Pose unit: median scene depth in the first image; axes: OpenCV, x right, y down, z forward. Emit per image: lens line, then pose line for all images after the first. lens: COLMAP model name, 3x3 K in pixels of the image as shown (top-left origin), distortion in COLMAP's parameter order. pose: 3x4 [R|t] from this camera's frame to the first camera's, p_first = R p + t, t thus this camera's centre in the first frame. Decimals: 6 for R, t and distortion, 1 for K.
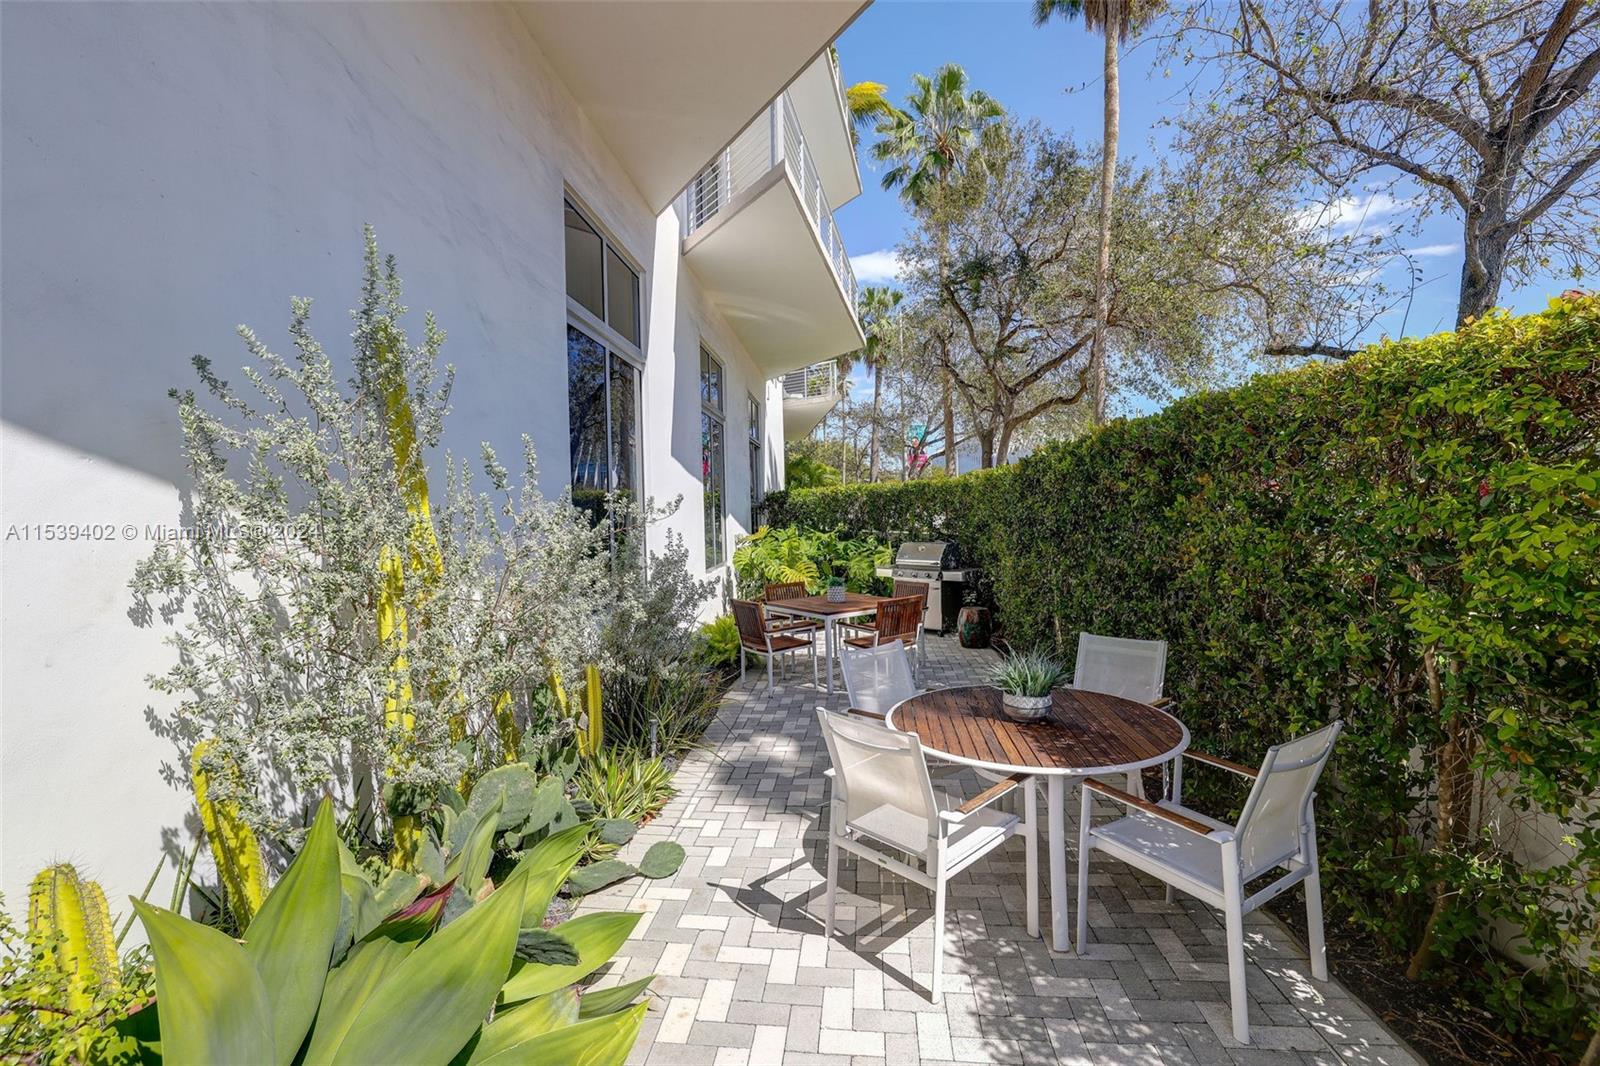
lens RADIAL K [[678.1, 0, 798.6], [0, 678.1, 517.7], [0, 0, 1]] dist [-0.015736, 0.000398]
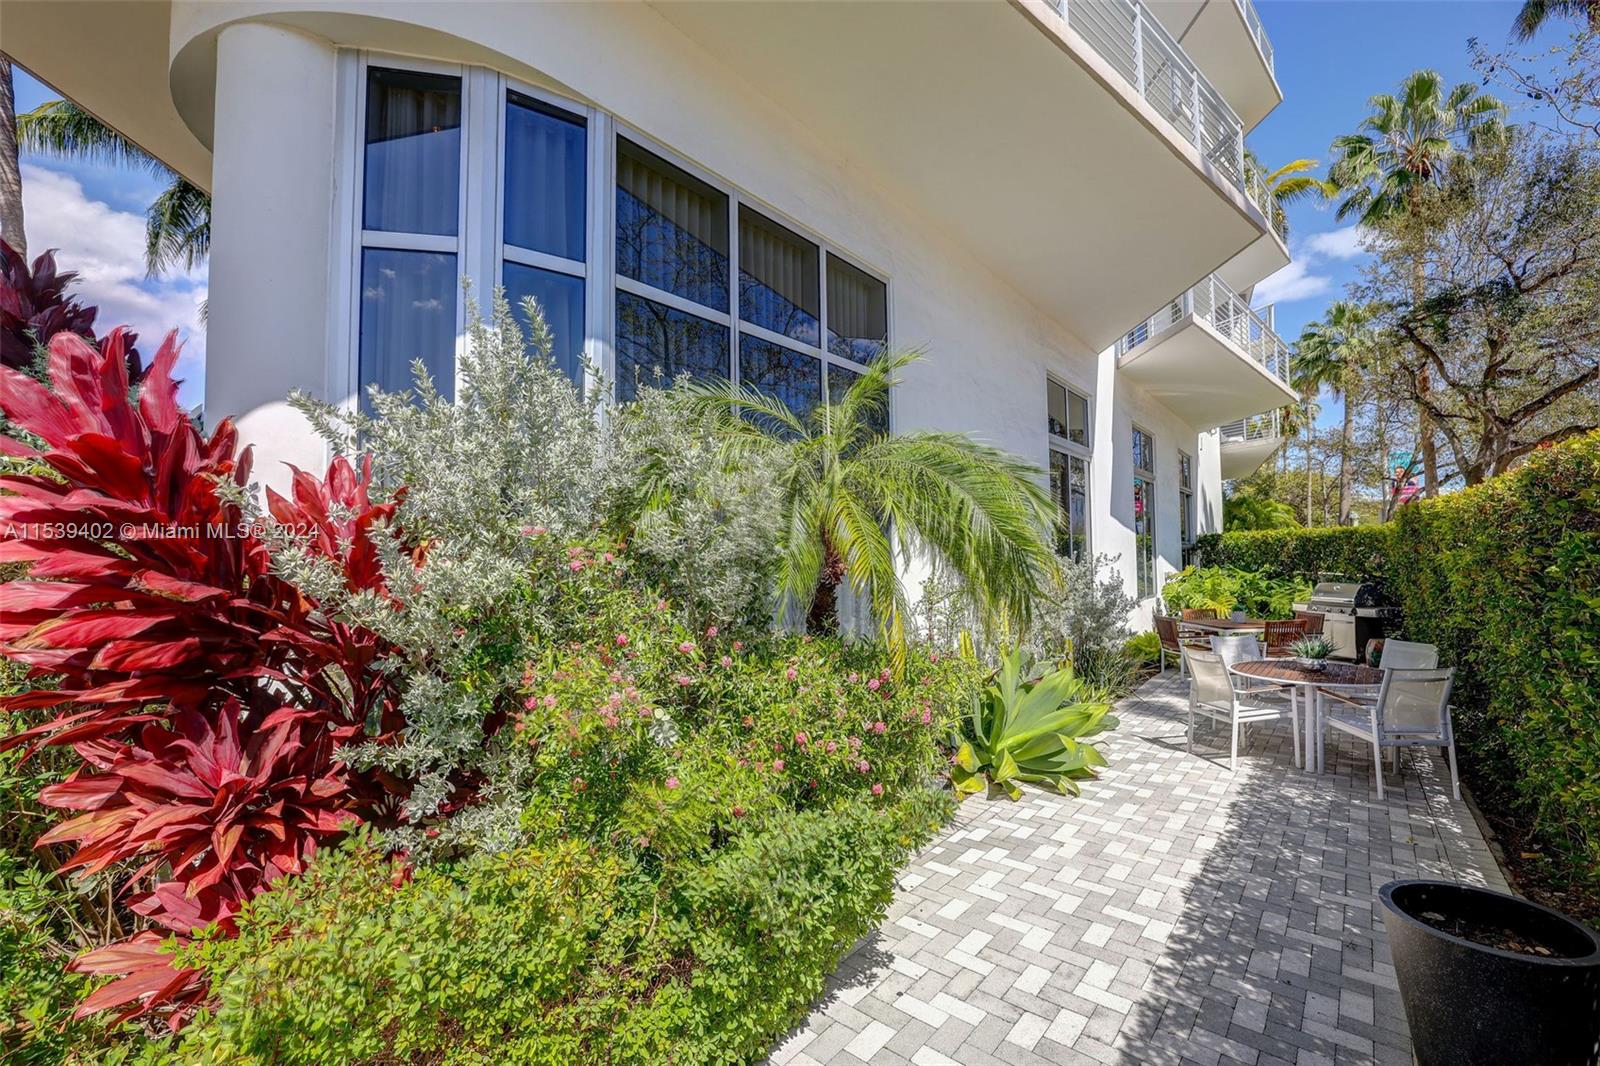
lens RADIAL K [[642.0, 0, 795.1], [0, 642.0, 538.2], [0, 0, 1]] dist [-0.054494, 0.010449]
pose [[0.802514, -0.001930, -0.596630, 0.048535], [-0.011182, 0.999770, -0.018274, -0.007799], [0.596528, 0.021337, 0.802308, -0.299985]]
